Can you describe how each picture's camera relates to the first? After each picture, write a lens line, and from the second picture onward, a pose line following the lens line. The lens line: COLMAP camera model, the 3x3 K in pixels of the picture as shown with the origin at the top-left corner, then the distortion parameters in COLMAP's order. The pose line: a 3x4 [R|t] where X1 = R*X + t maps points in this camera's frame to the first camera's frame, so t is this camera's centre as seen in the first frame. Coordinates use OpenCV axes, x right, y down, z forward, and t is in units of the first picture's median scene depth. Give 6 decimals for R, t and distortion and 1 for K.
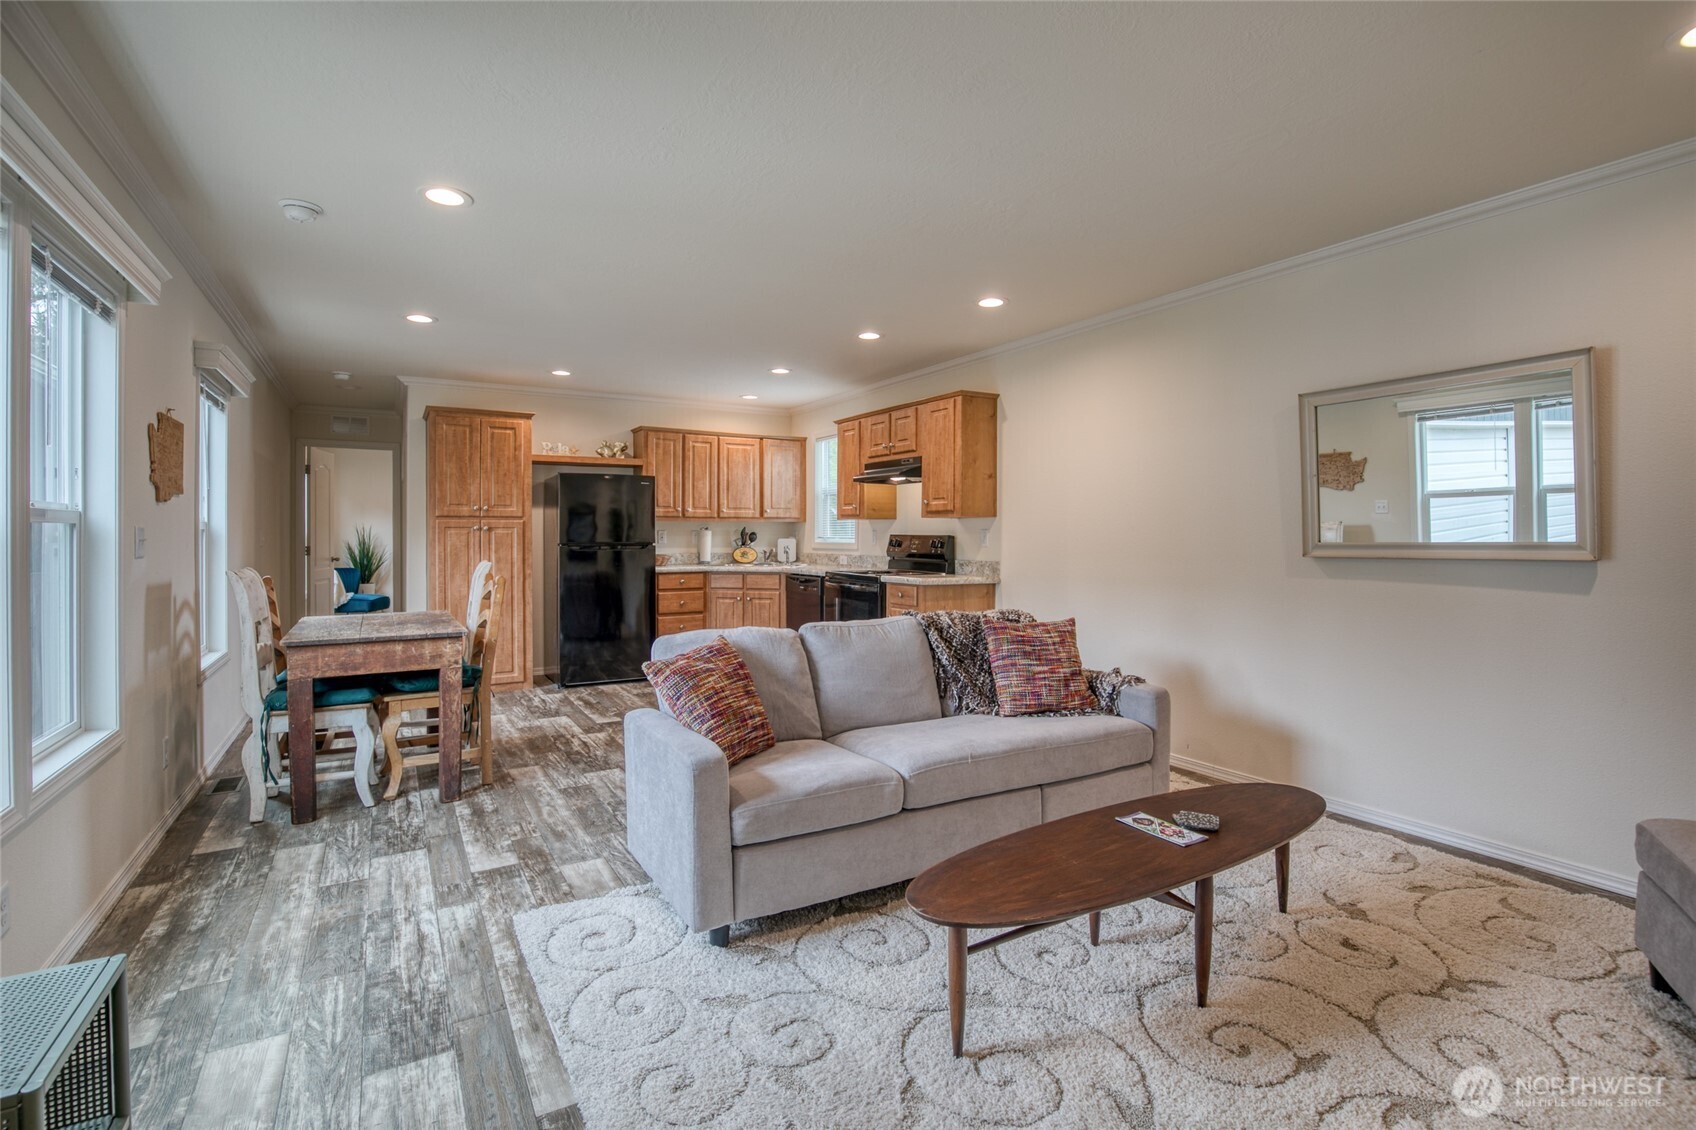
lens RADIAL K [[797.3, 0, 817.2], [0, 797.3, 530.2], [0, 0, 1]] dist [0.042331, 0.000353]
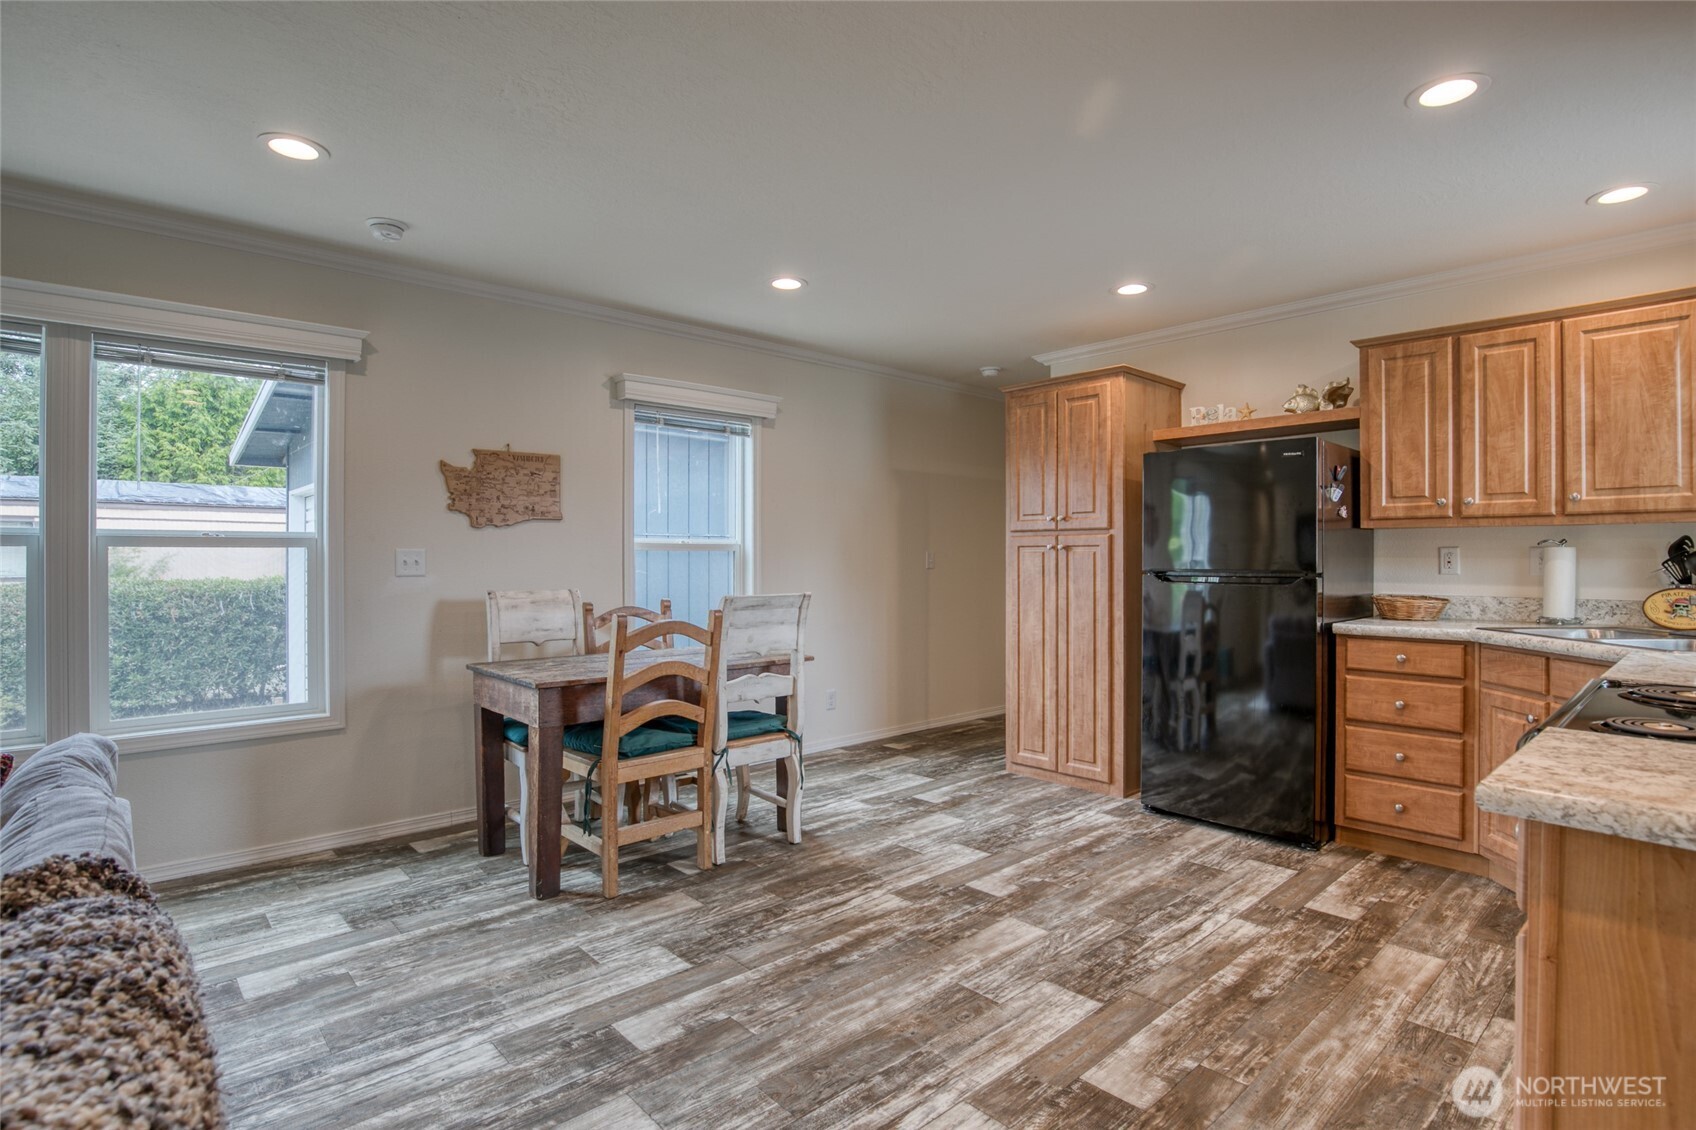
lens RADIAL K [[833.7, 0, 864.3], [0, 833.7, 557.9], [0, 0, 1]] dist [-0.030613, 0.002436]
pose [[0.245116, 0.000481, -0.969494, 0.216186], [0.006381, 0.999977, 0.002109, 0.003721], [0.969473, -0.006703, 0.245108, 0.591983]]
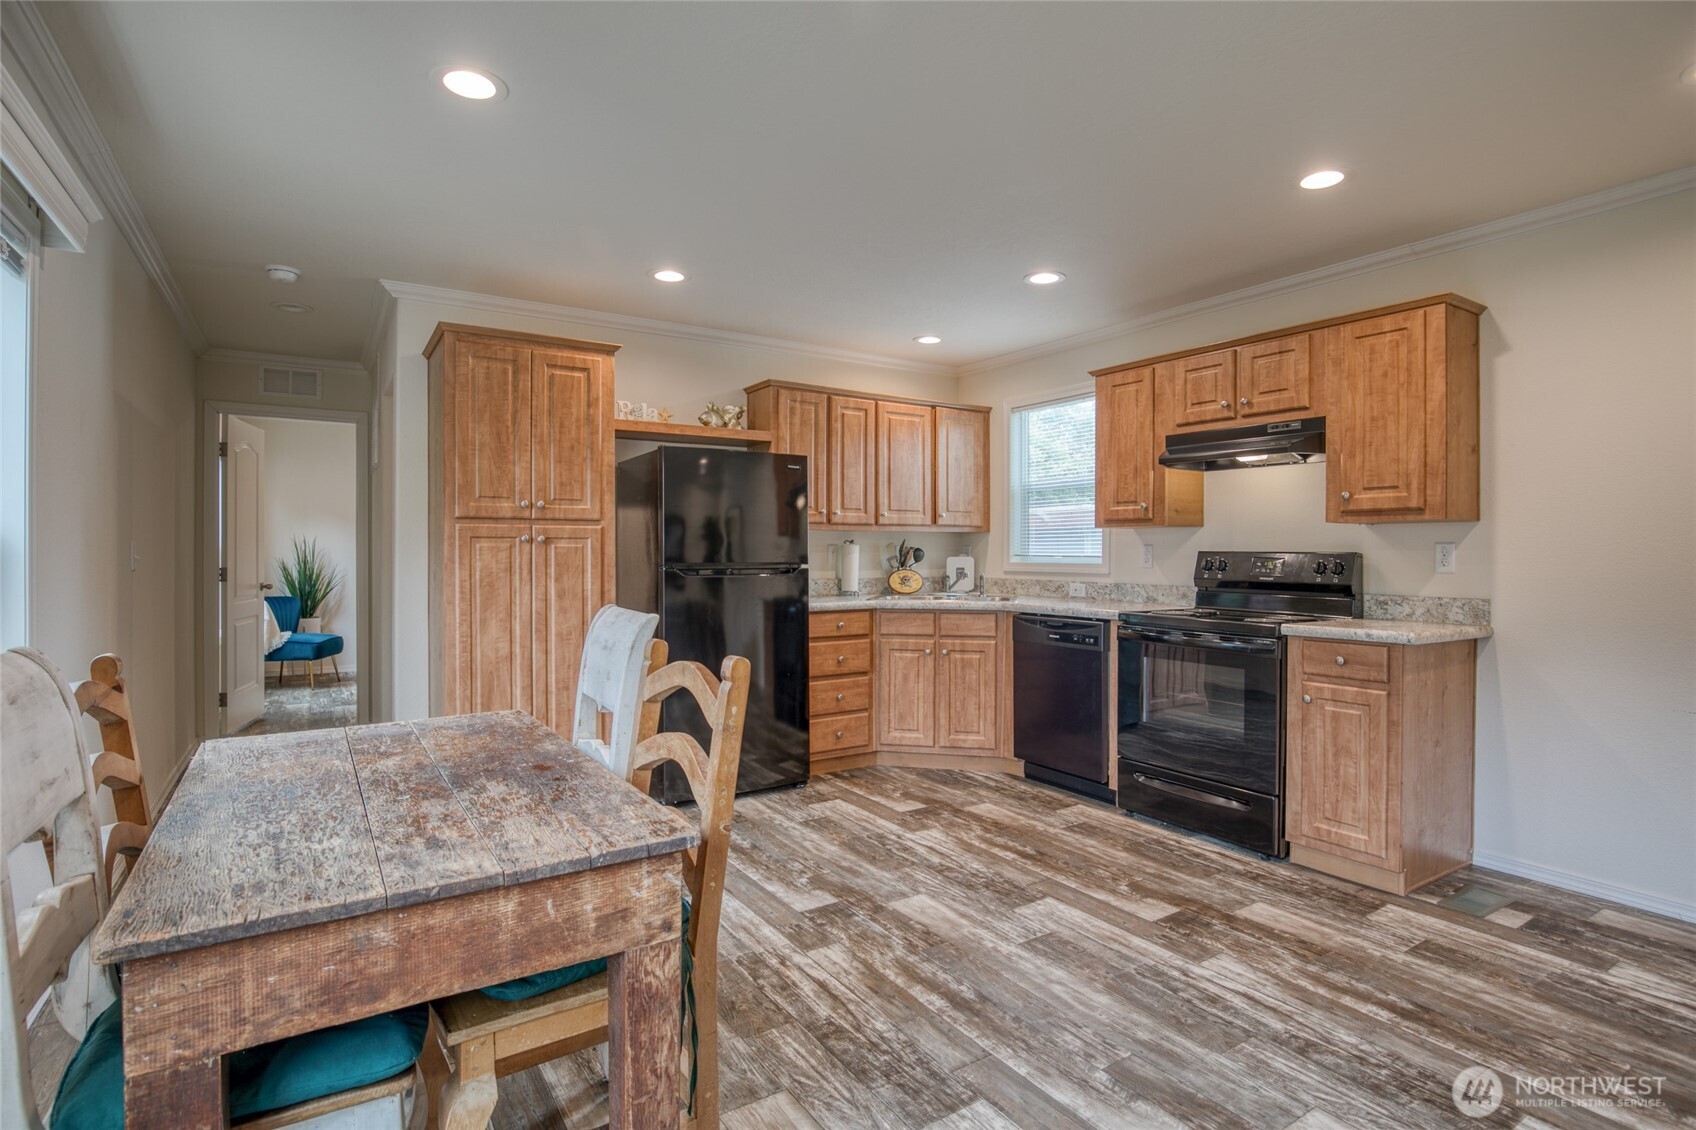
lens RADIAL K [[836.0, 0, 860.6], [0, 836.0, 549.5], [0, 0, 1]] dist [-0.017080, -0.000675]
pose [[0.997308, 0.001698, 0.073301, -0.203458], [-0.002018, 0.999989, 0.004289, 0.001729], [-0.073293, -0.004426, 0.997301, 0.345001]]
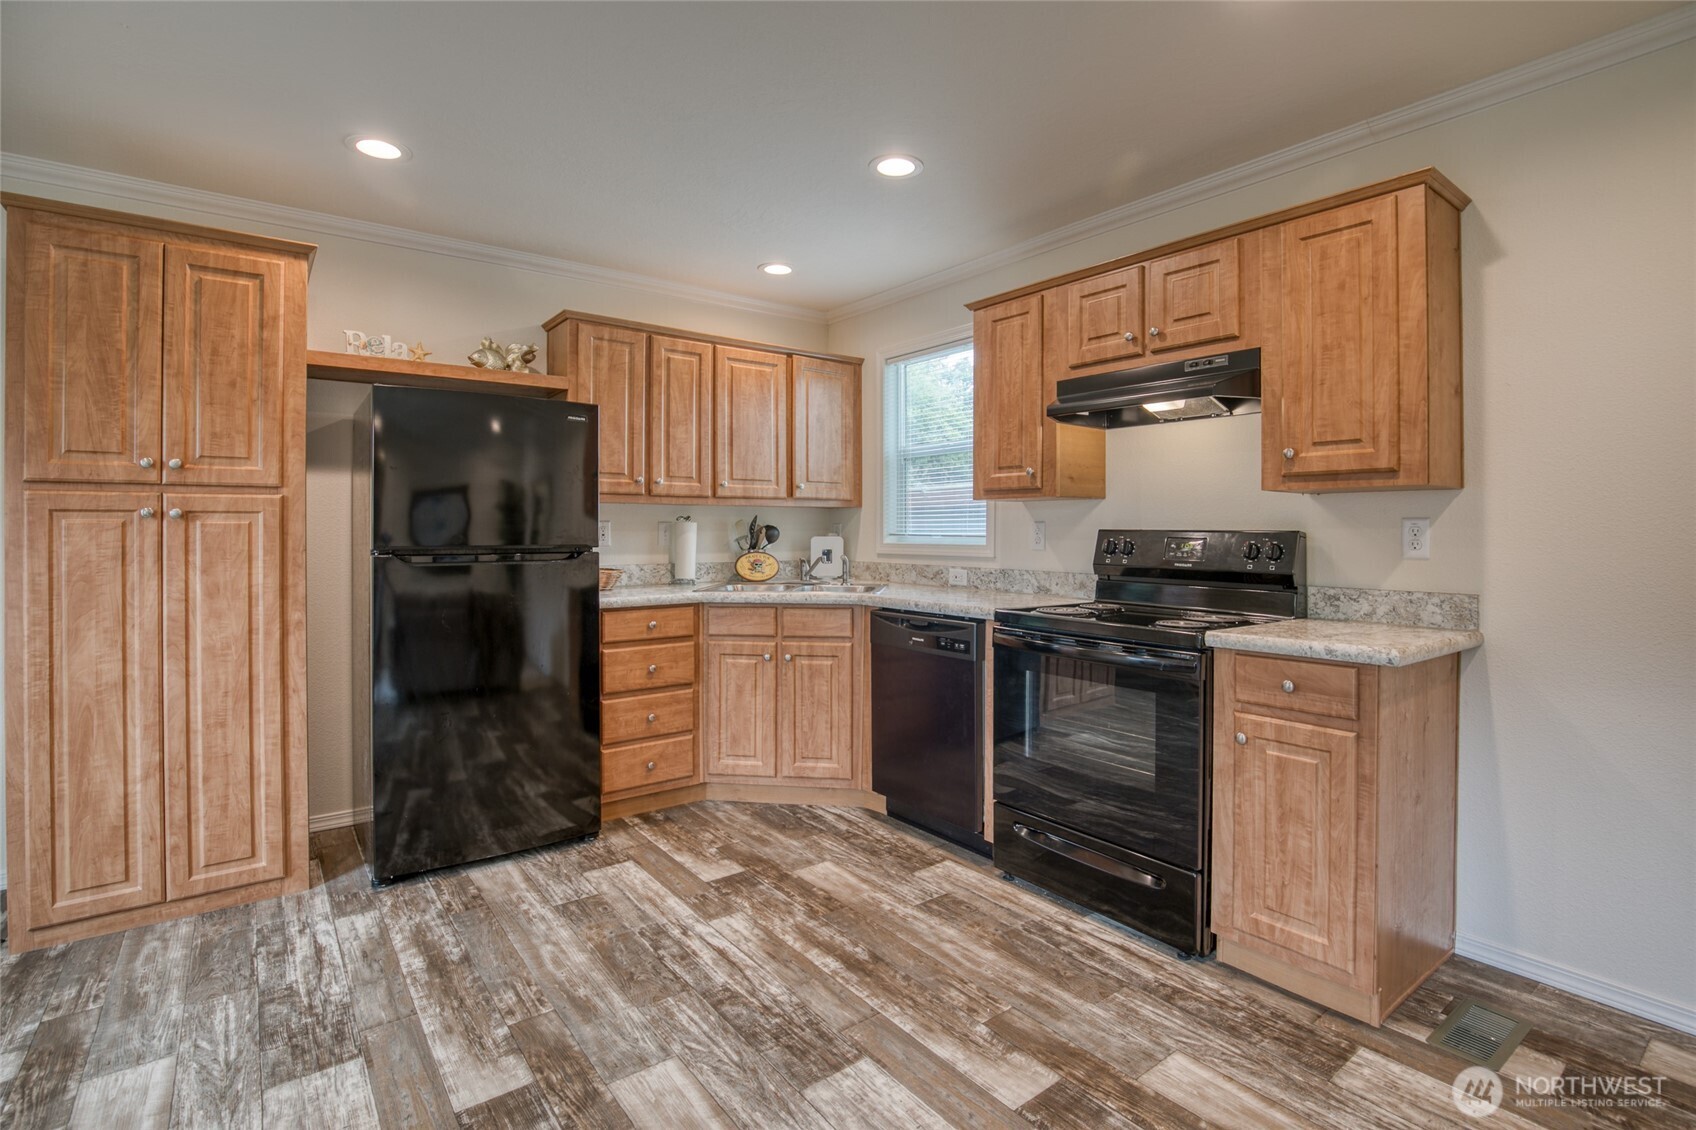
lens RADIAL K [[806.8, 0, 858.7], [0, 806.8, 523.1], [0, 0, 1]] dist [-0.023960, 0.000756]
pose [[0.988649, 0.001820, 0.150231, -0.118855], [-0.001580, 0.999997, -0.001720, 0.002436], [-0.150233, 0.001463, 0.988649, 0.497166]]
